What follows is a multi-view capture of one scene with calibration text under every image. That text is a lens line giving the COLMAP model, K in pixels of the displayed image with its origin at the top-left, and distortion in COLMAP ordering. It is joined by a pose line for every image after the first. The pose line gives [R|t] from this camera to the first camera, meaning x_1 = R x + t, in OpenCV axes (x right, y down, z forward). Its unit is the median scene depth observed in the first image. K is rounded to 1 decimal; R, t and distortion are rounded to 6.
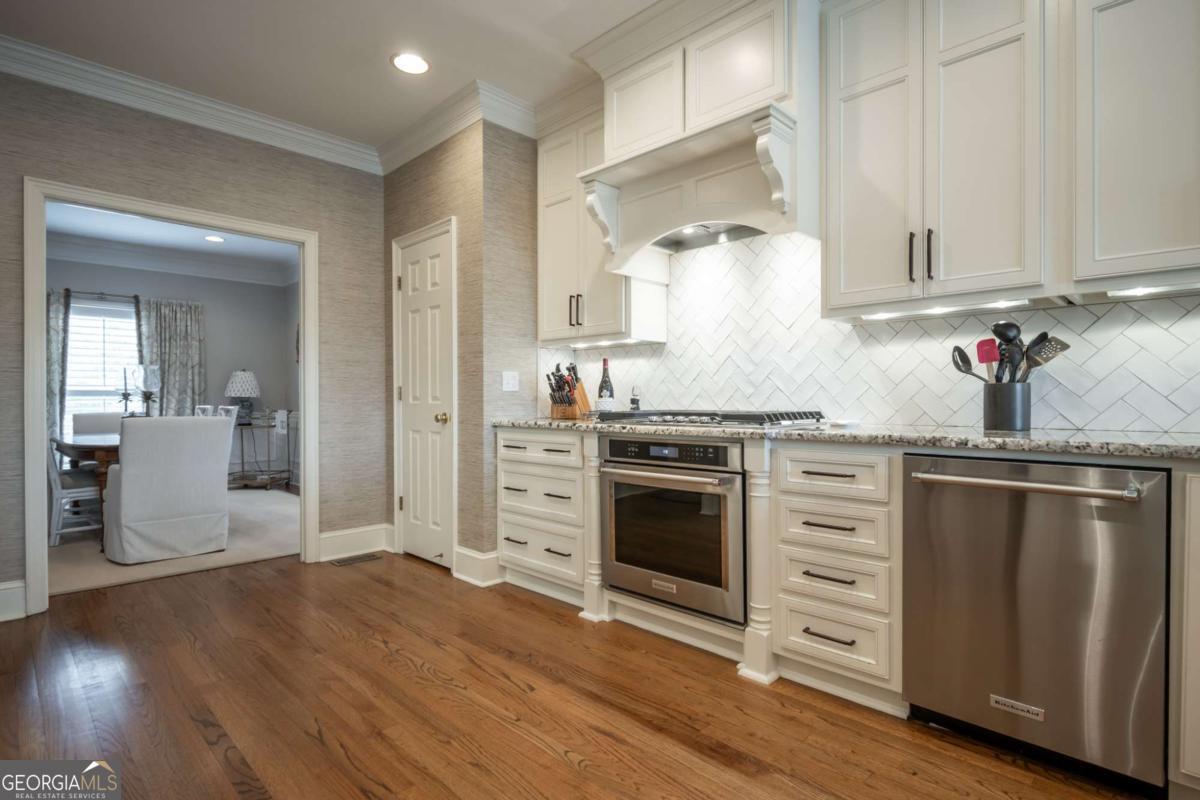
lens RADIAL K [[592.6, 0, 600.4], [0, 592.6, 404.6], [0, 0, 1]] dist [0.004981, -0.004084]
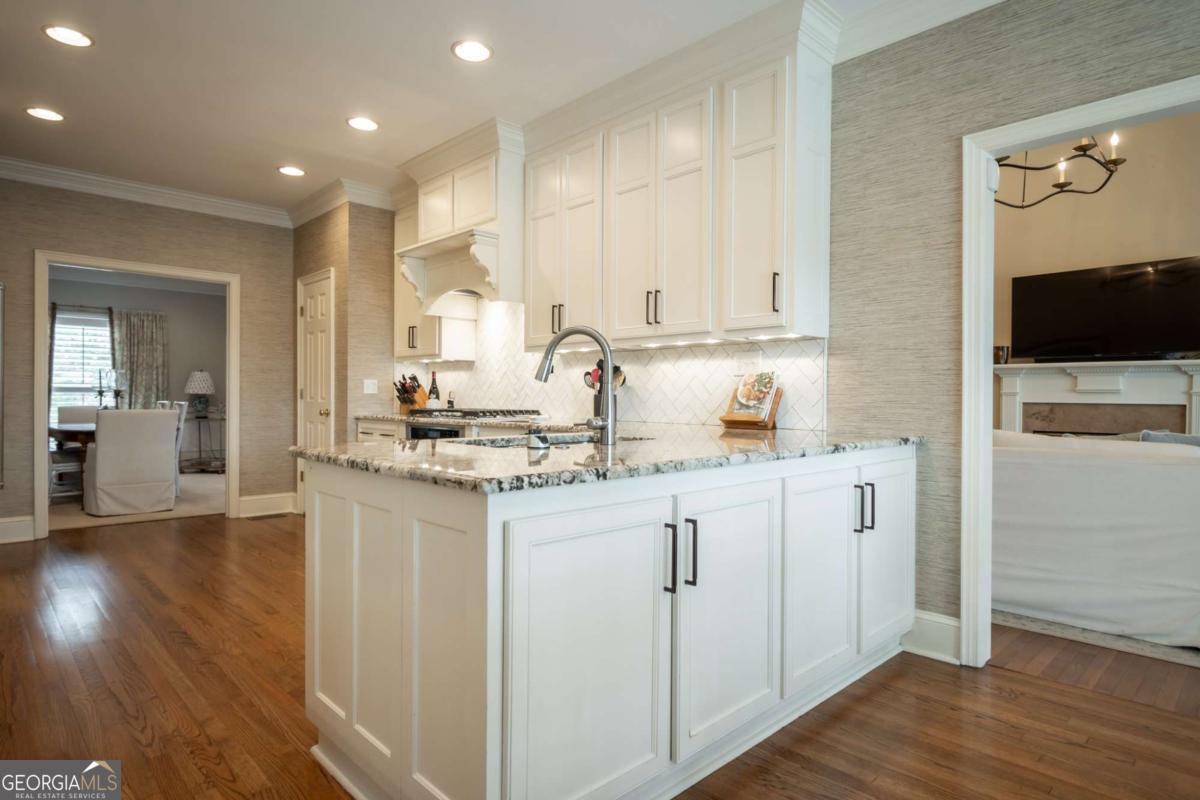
lens RADIAL K [[651.0, 0, 598.6], [0, 651.0, 405.5], [0, 0, 1]] dist [-0.001852, -0.001268]
pose [[0.999698, 0.010891, -0.022046, 0.414420], [-0.010808, 0.999934, 0.003875, -0.006564], [0.022087, -0.003636, 0.999749, -0.513034]]
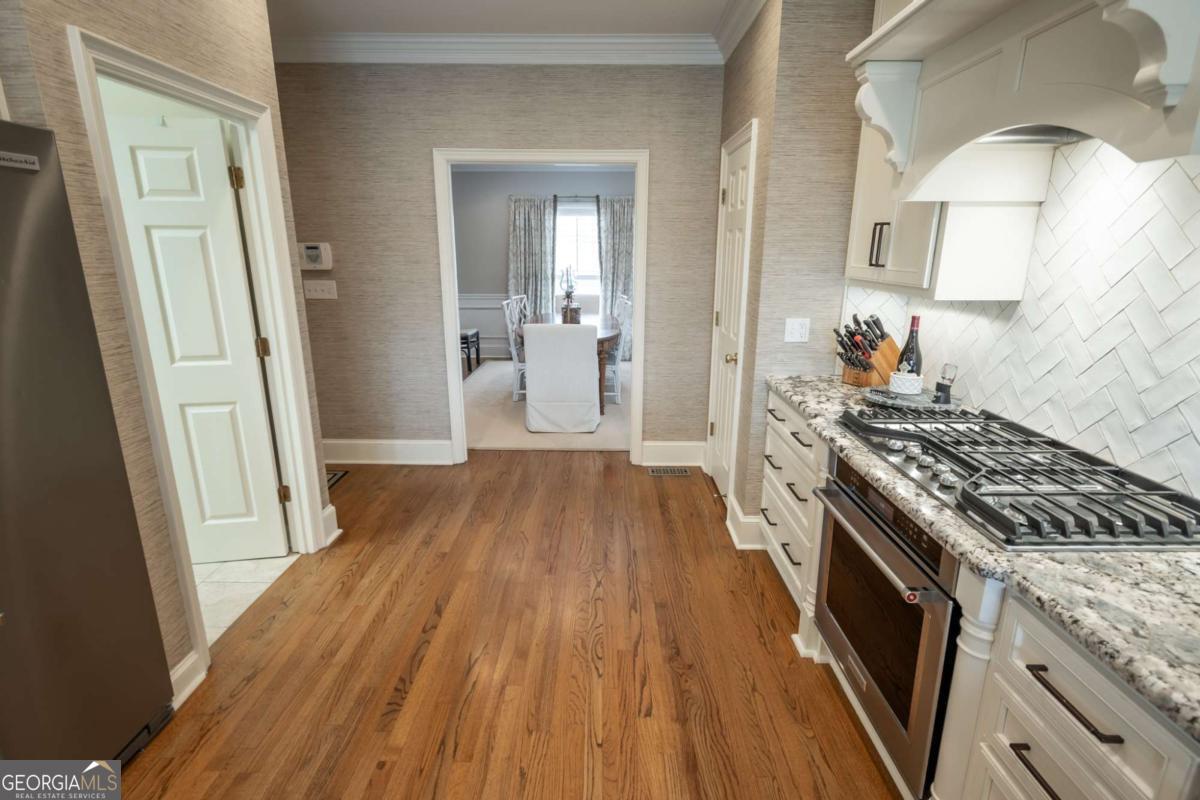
lens RADIAL K [[576.9, 0, 605.7], [0, 576.9, 402.3], [0, 0, 1]] dist [0.005392, -0.003422]
pose [[0.703195, 0.190463, -0.685012, 0.225287], [-0.013749, 0.966914, 0.254731, -0.140595], [0.710864, -0.169707, 0.682548, 0.248346]]
